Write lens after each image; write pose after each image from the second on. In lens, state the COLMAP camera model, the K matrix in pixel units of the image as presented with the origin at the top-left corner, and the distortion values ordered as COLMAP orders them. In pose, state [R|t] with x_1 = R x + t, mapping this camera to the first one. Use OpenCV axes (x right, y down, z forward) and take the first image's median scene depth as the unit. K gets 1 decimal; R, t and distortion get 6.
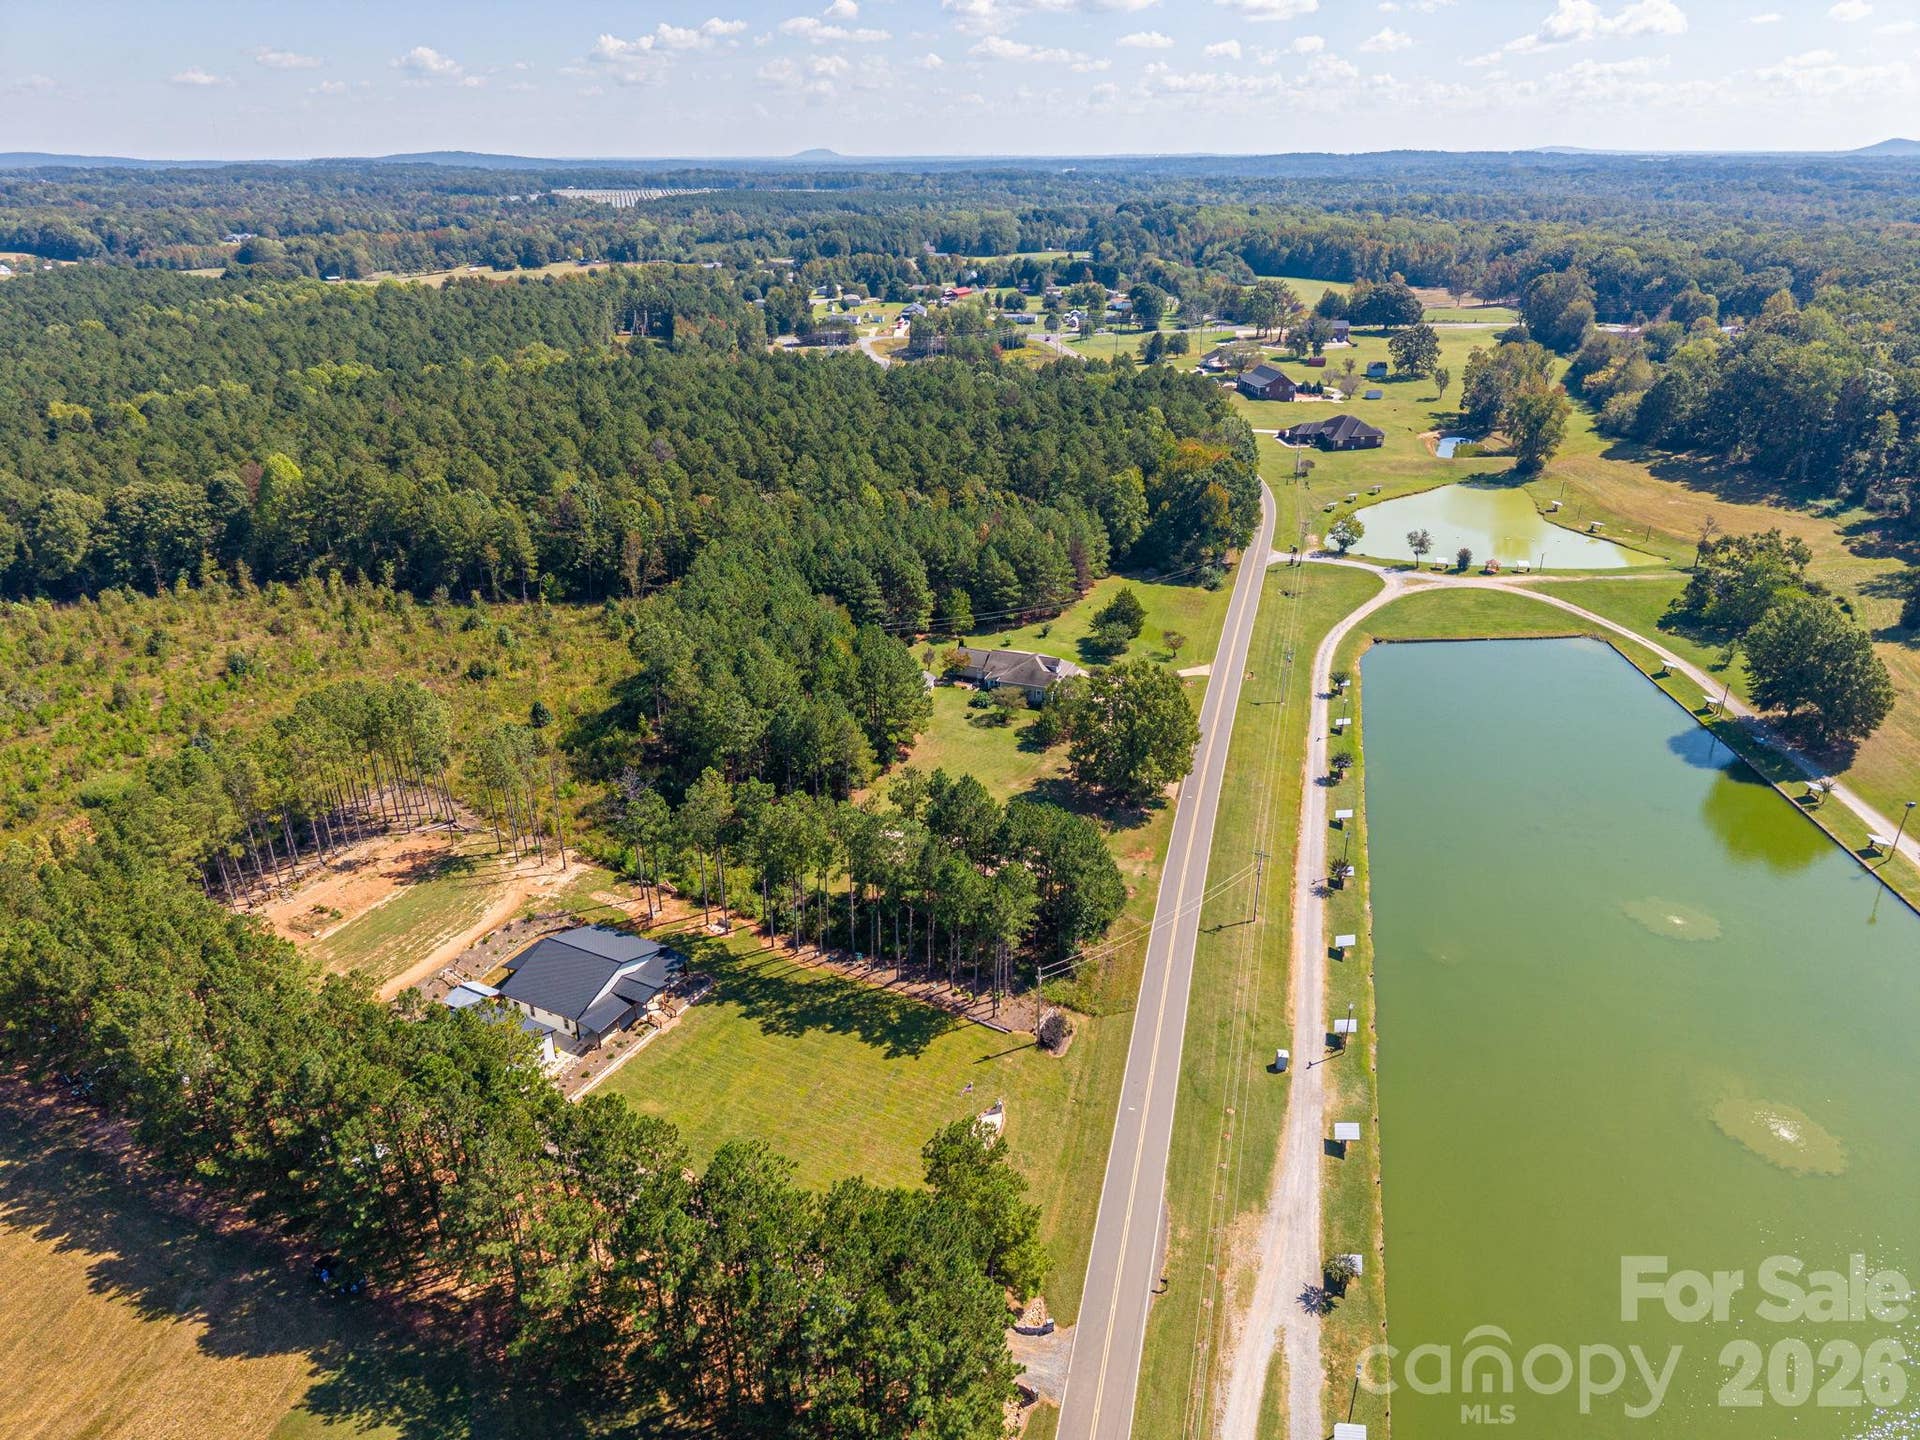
lens RADIAL K [[1299.5, 0, 960.0], [0, 1299.5, 720.0], [0, 0, 1]] dist [0.071739, -0.072858]
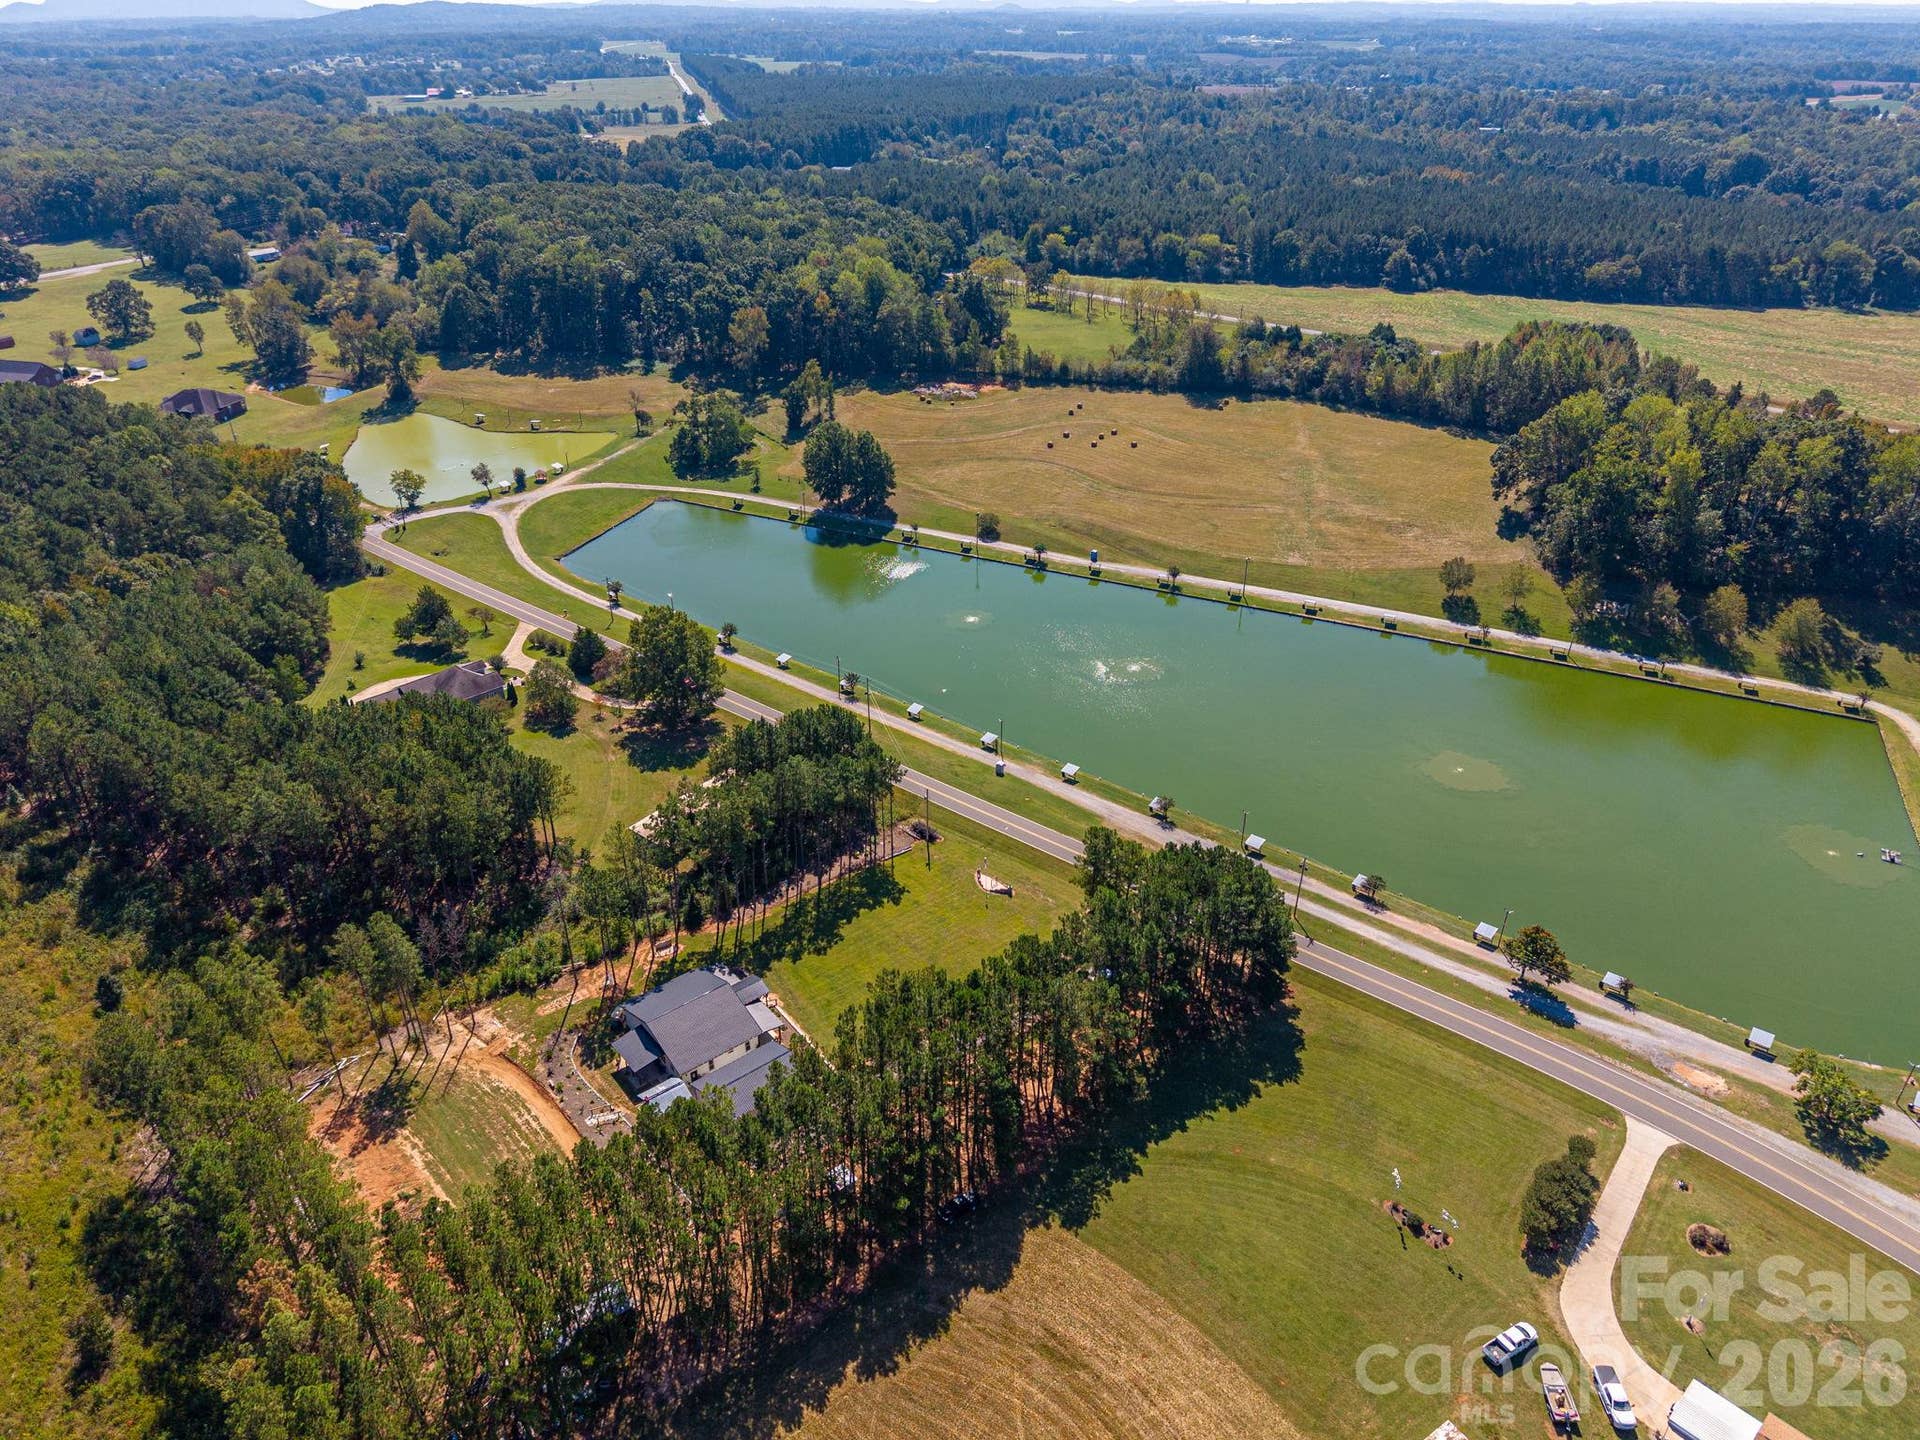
lens RADIAL K [[1299.5, 0, 960.0], [0, 1299.5, 720.0], [0, 0, 1]] dist [0.071739, -0.072858]
pose [[0.395964, -0.445419, 0.803004, -0.848737], [0.374969, 0.876678, 0.301387, -0.237156], [-0.838219, 0.181763, 0.514151, 0.193363]]
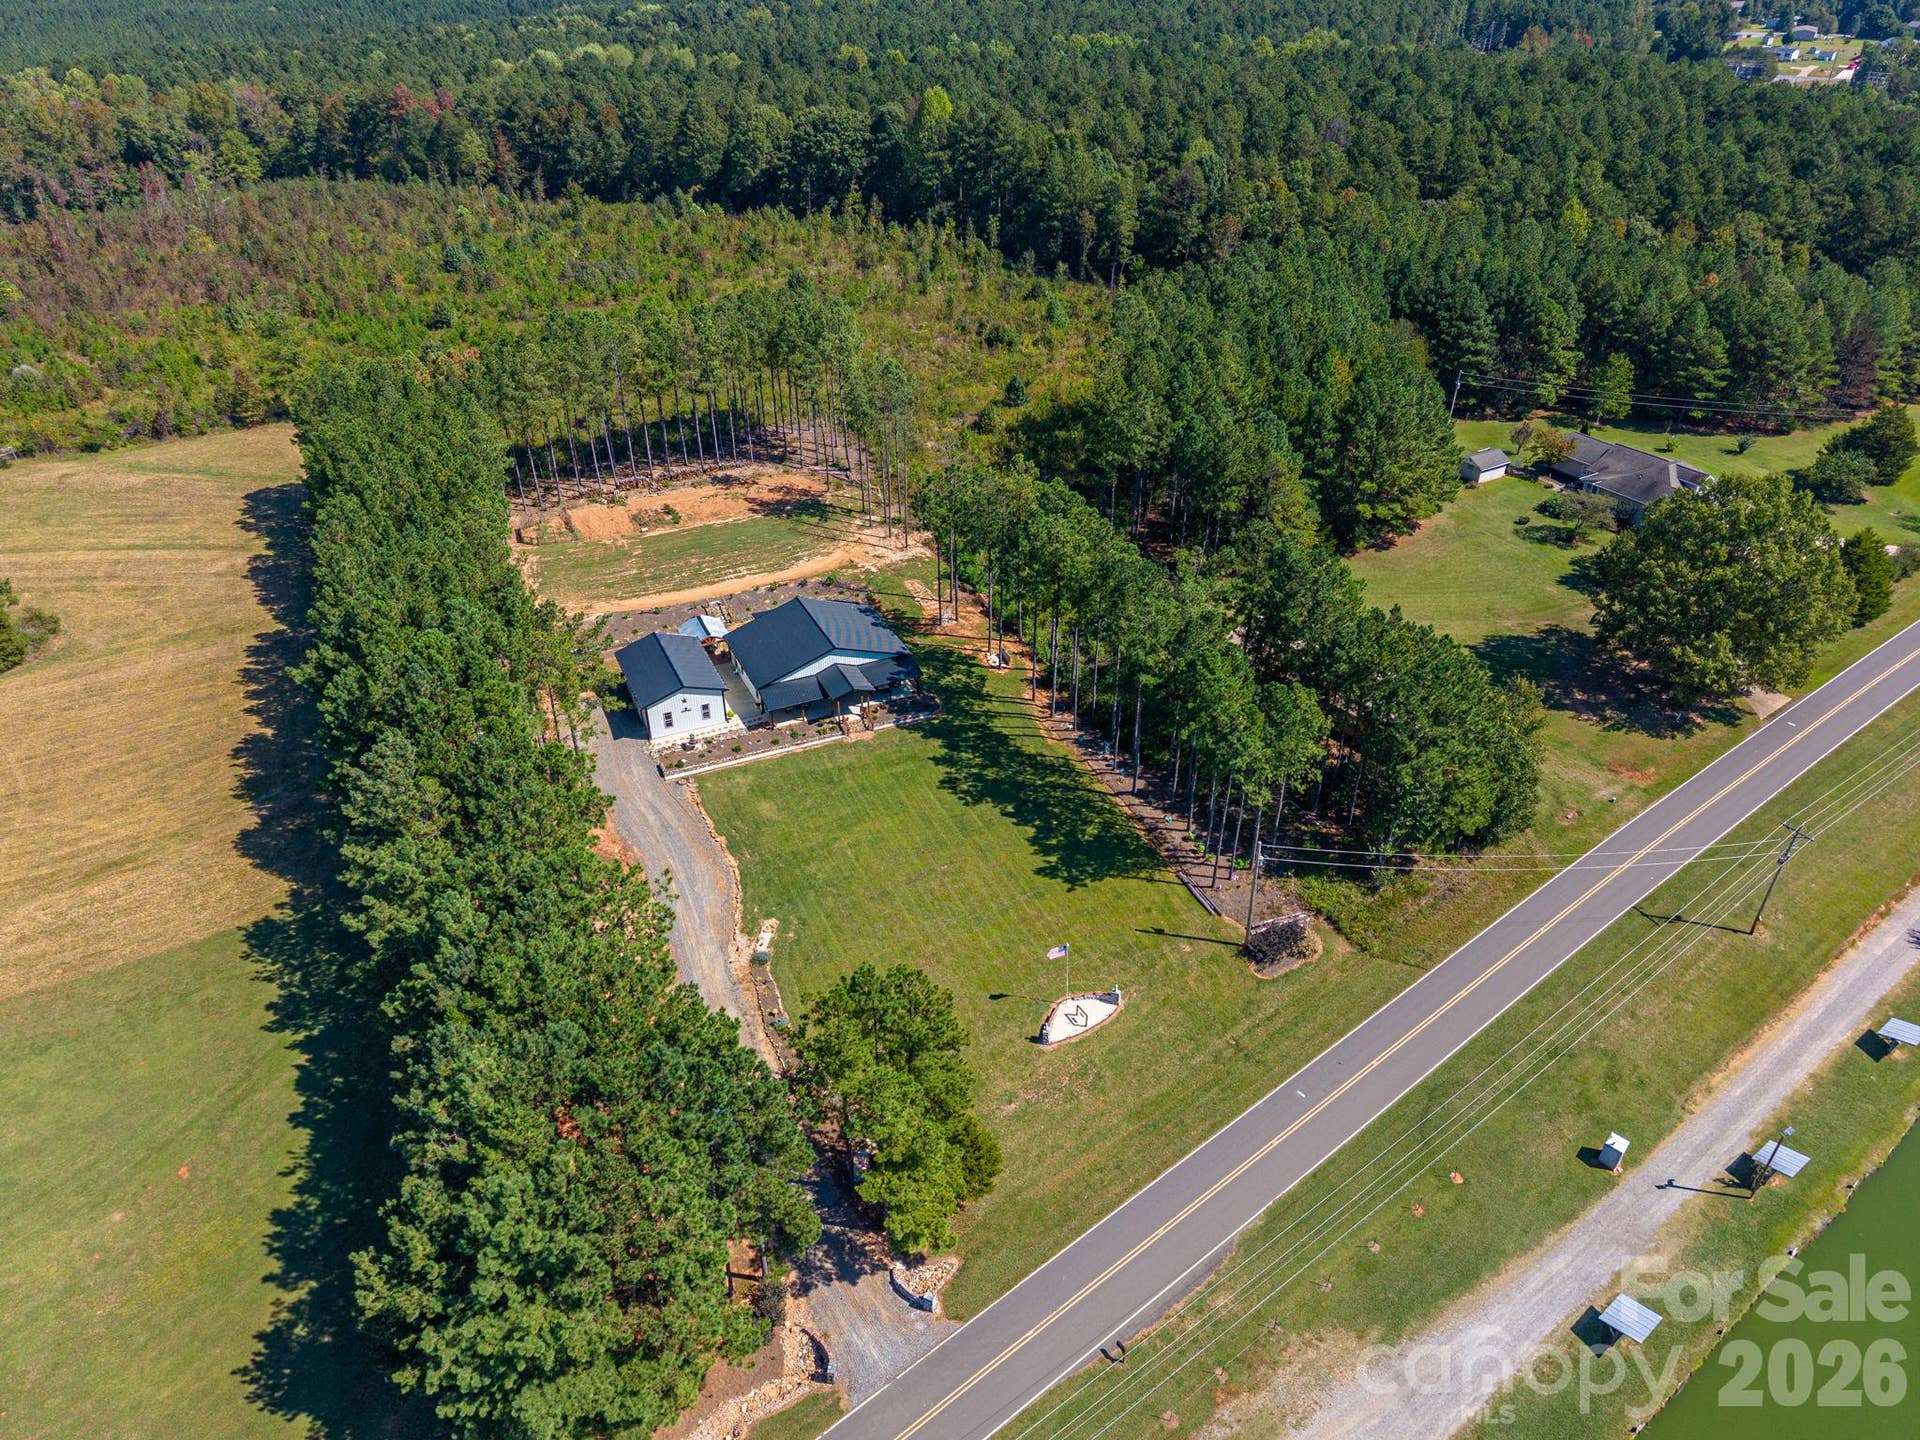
lens RADIAL K [[1281.9, 0, 960.0], [0, 1281.9, 720.0], [0, 0, 1]] dist [0.071994, -0.079079]
pose [[0.788107, 0.335104, -0.516327, 0.213448], [-0.250442, 0.940819, 0.228338, 0.018443], [0.562287, -0.050644, 0.825390, 0.318544]]
